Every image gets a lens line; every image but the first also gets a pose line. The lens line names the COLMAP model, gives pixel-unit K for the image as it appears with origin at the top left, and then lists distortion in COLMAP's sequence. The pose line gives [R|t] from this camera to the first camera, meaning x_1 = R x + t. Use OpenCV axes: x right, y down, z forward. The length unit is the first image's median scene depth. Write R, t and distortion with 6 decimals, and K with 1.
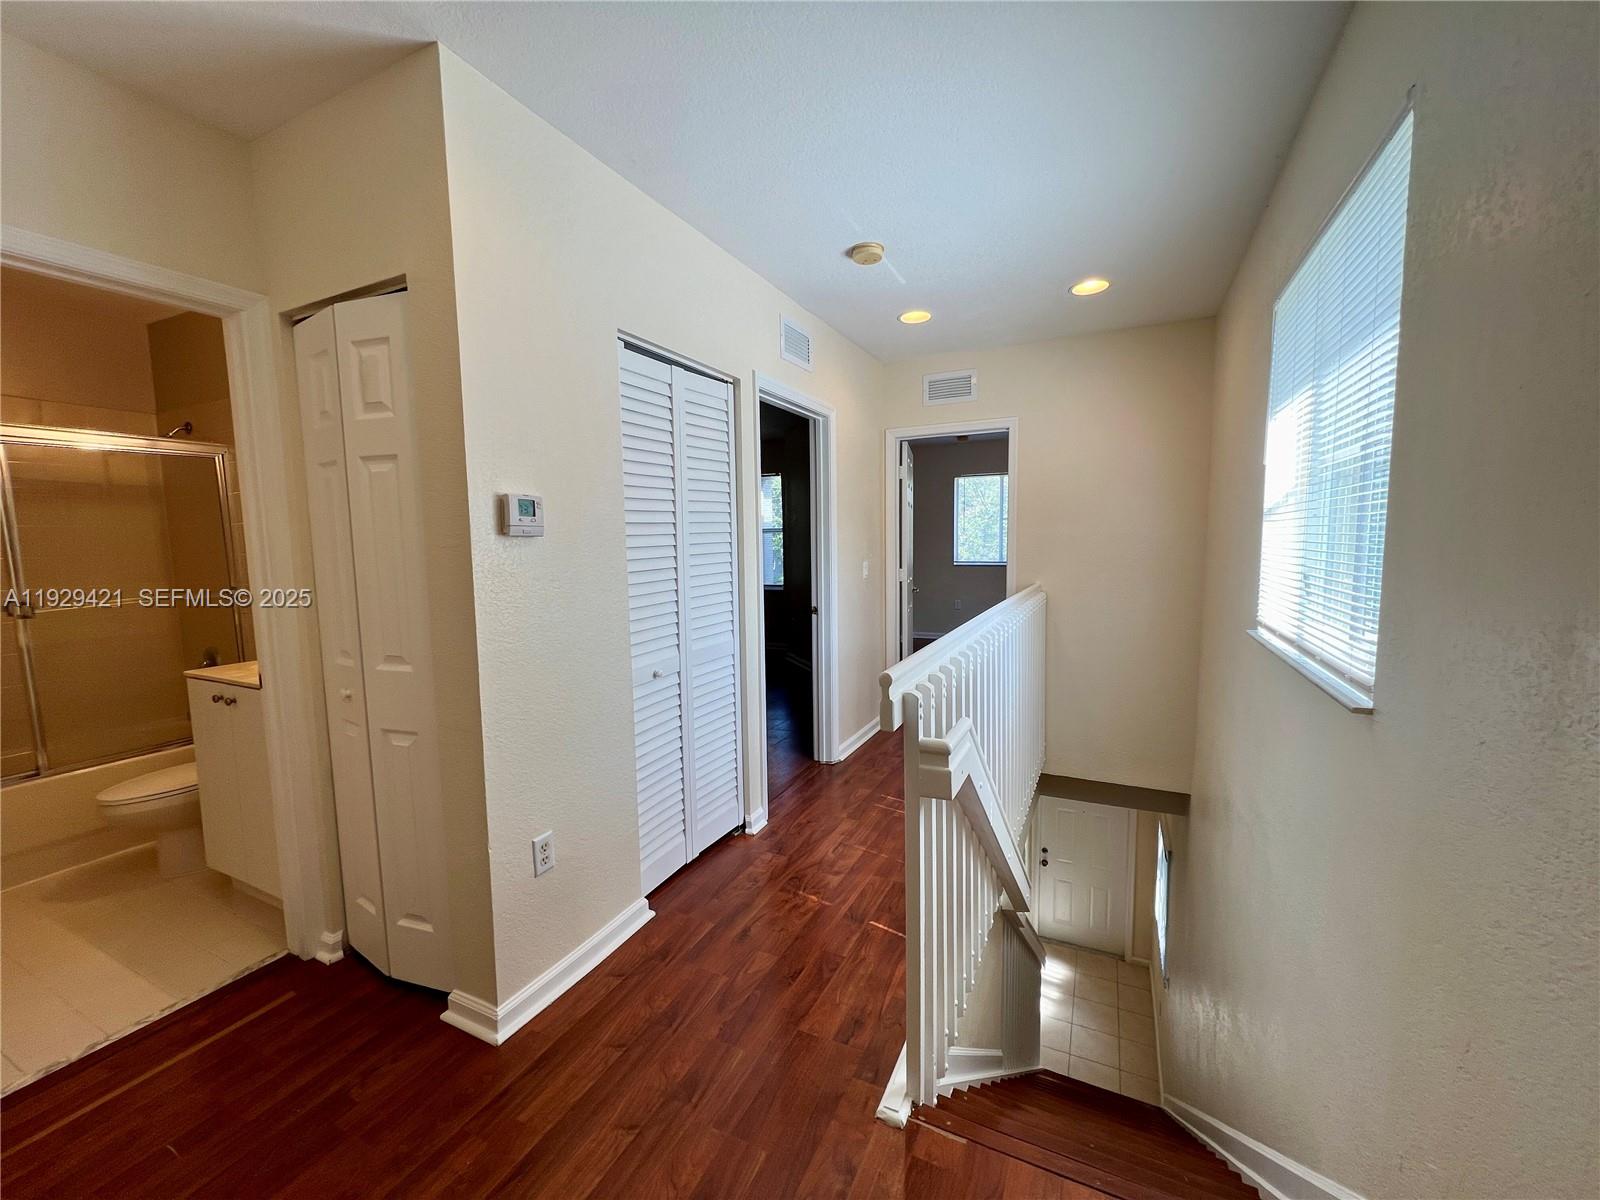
lens RADIAL K [[643.0, 0, 800.4], [0, 643.0, 597.4], [0, 0, 1]] dist [-0.001336, -0.000261]
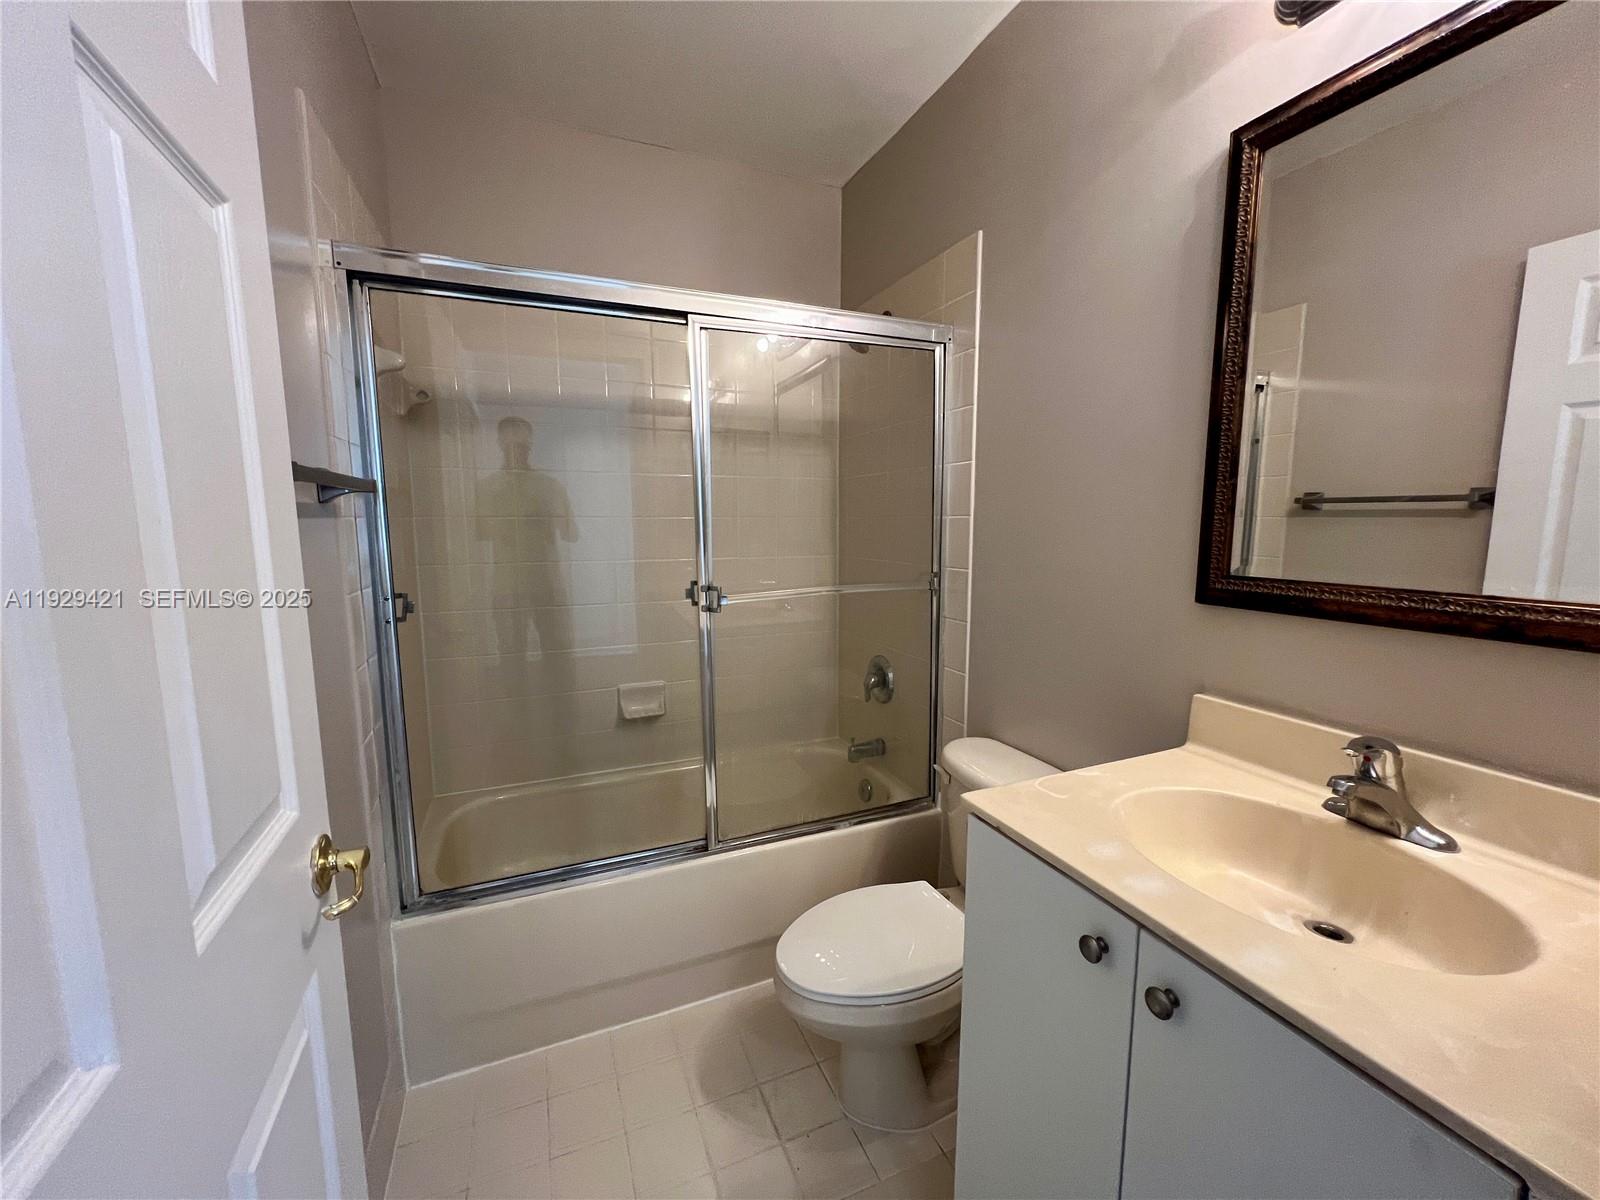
lens RADIAL K [[643.0, 0, 803.6], [0, 643.0, 604.8], [0, 0, 1]] dist [-0.001336, -0.000261]
pose [[0.745771, 0.094895, -0.659409, -0.736213], [-0.073676, 0.995480, 0.059933, -0.016883], [0.662116, 0.003886, 0.749391, 0.597641]]
